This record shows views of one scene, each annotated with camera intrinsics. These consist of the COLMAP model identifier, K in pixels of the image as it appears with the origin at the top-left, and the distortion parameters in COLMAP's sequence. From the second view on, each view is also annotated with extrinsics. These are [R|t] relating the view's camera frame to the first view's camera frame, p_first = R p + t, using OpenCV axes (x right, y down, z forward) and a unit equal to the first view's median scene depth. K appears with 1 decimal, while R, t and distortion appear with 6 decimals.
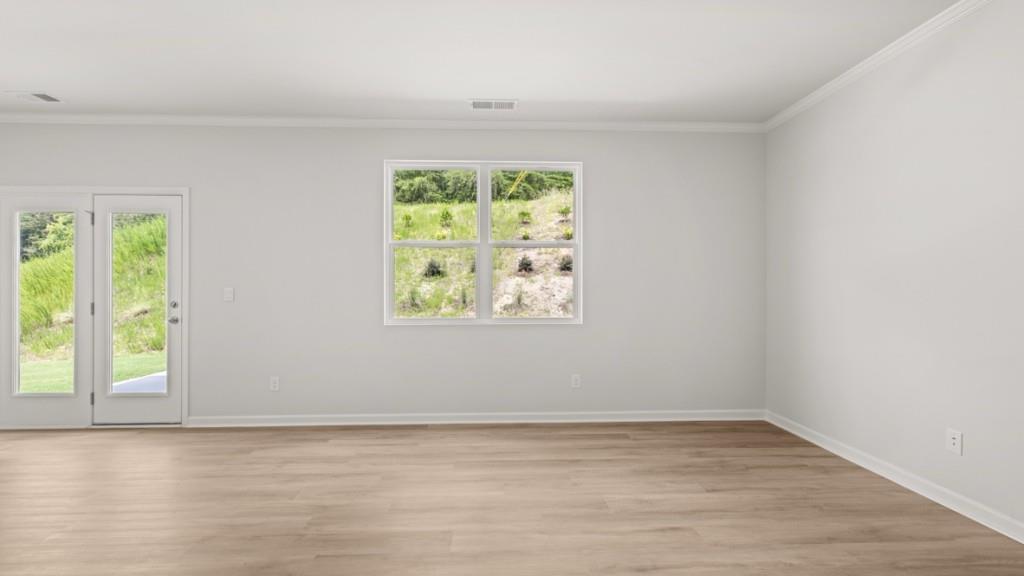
lens RADIAL K [[442.7, 0, 511.1], [0, 442.7, 288.8], [0, 0, 1]] dist [0.001443, -0.002149]
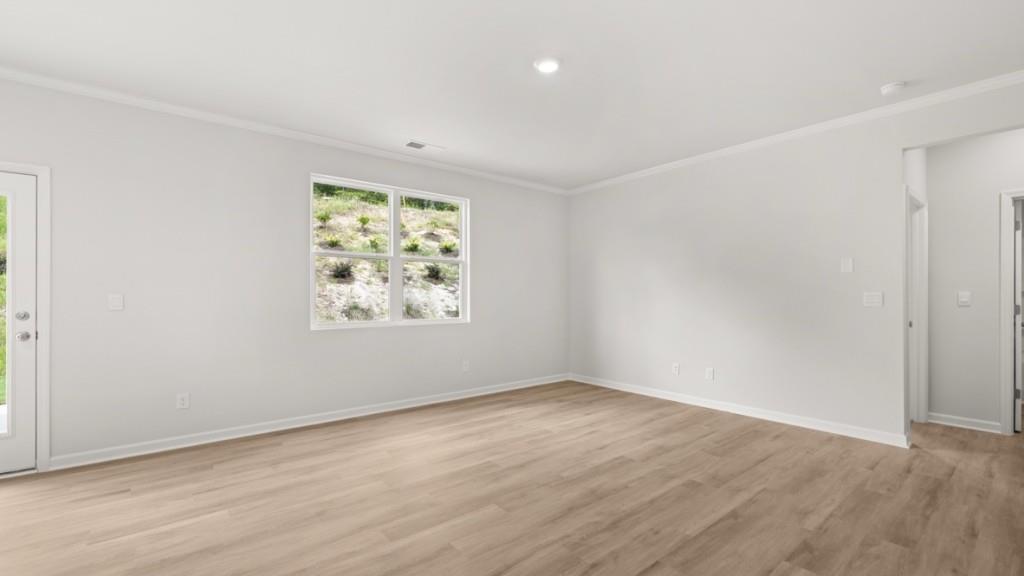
lens RADIAL K [[431.4, 0, 511.4], [0, 431.4, 295.1], [0, 0, 1]] dist [-0.000553, -0.001703]
pose [[0.800780, 0.002221, 0.598955, -0.531471], [-0.000960, 0.999997, -0.002425, 0.000530], [-0.598958, 0.001367, 0.800779, -0.106792]]
